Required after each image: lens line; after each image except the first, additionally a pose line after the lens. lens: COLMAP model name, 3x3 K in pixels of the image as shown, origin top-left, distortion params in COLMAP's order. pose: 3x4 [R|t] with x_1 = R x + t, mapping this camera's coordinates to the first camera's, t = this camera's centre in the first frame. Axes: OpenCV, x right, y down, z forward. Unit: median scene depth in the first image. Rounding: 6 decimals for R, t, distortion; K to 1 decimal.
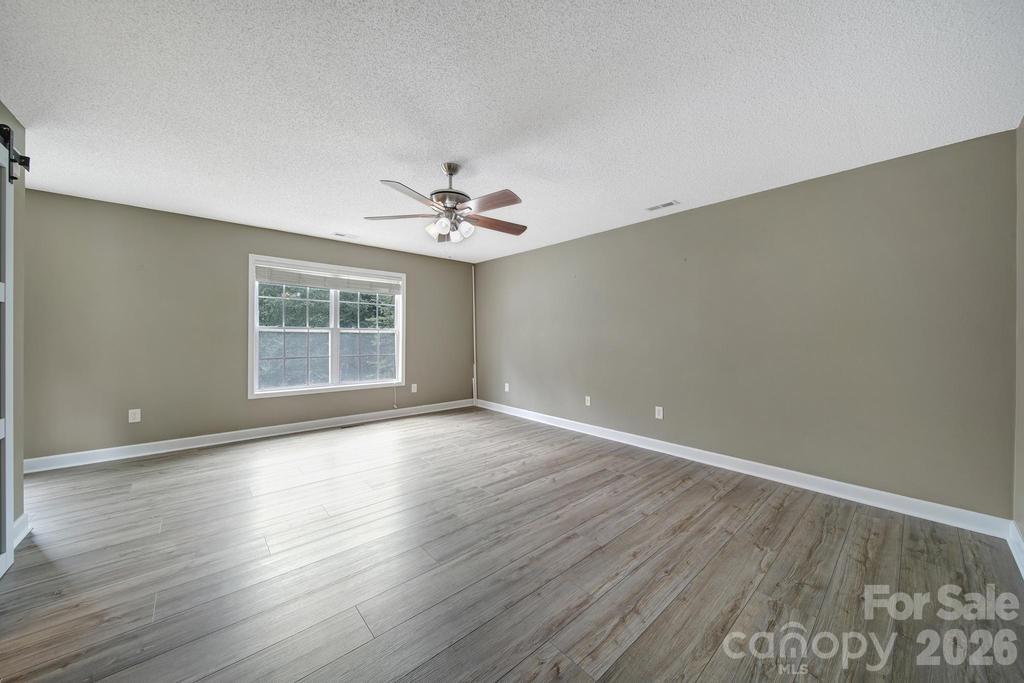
lens RADIAL K [[359.9, 0, 511.3], [0, 359.9, 342.1], [0, 0, 1]] dist [-0.000777, -0.000574]
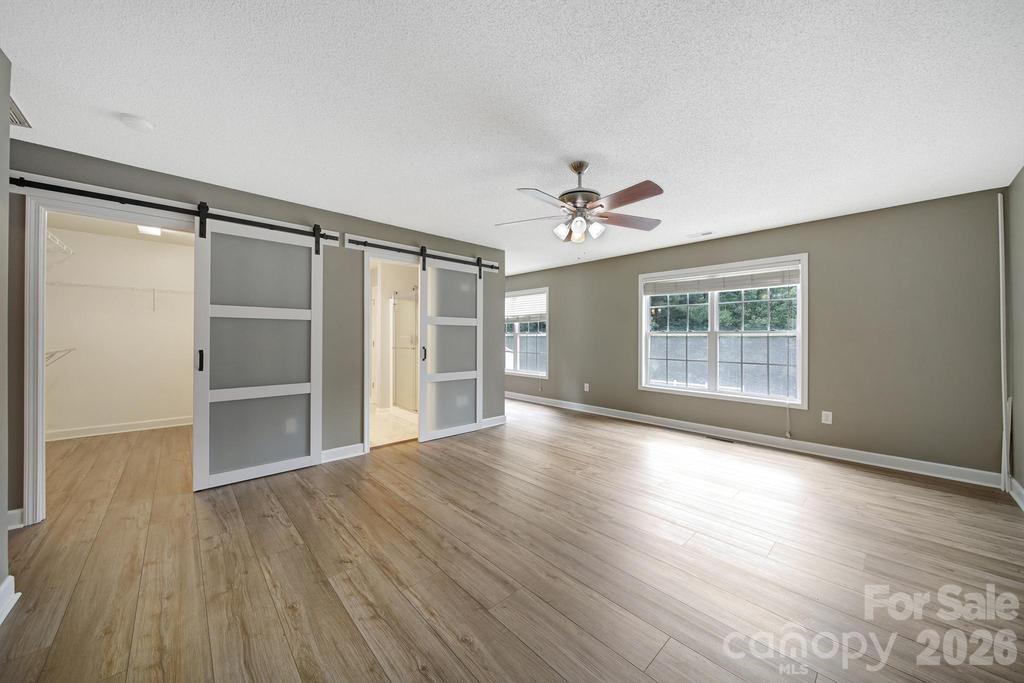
lens RADIAL K [[359.9, 0, 506.0], [0, 359.9, 338.1], [0, 0, 1]] dist [-0.000777, -0.000574]
pose [[0.012846, -0.008499, -0.999881, 0.796660], [-0.021424, 0.999732, -0.008773, -0.003409], [0.999688, 0.021534, 0.012660, 0.793332]]
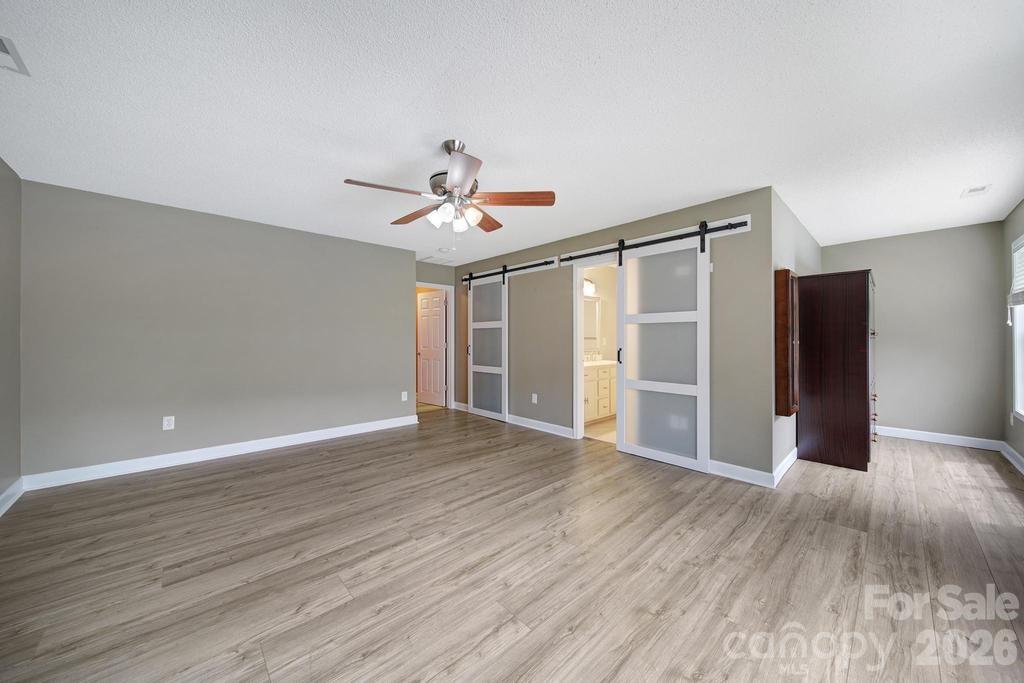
lens RADIAL K [[359.9, 0, 508.0], [0, 359.9, 337.8], [0, 0, 1]] dist [-0.000777, -0.000574]
pose [[-0.999876, -0.006944, -0.014119, -0.294741], [-0.007242, 0.999749, 0.021204, -0.041007], [0.013968, 0.021304, -0.999675, 1.887212]]
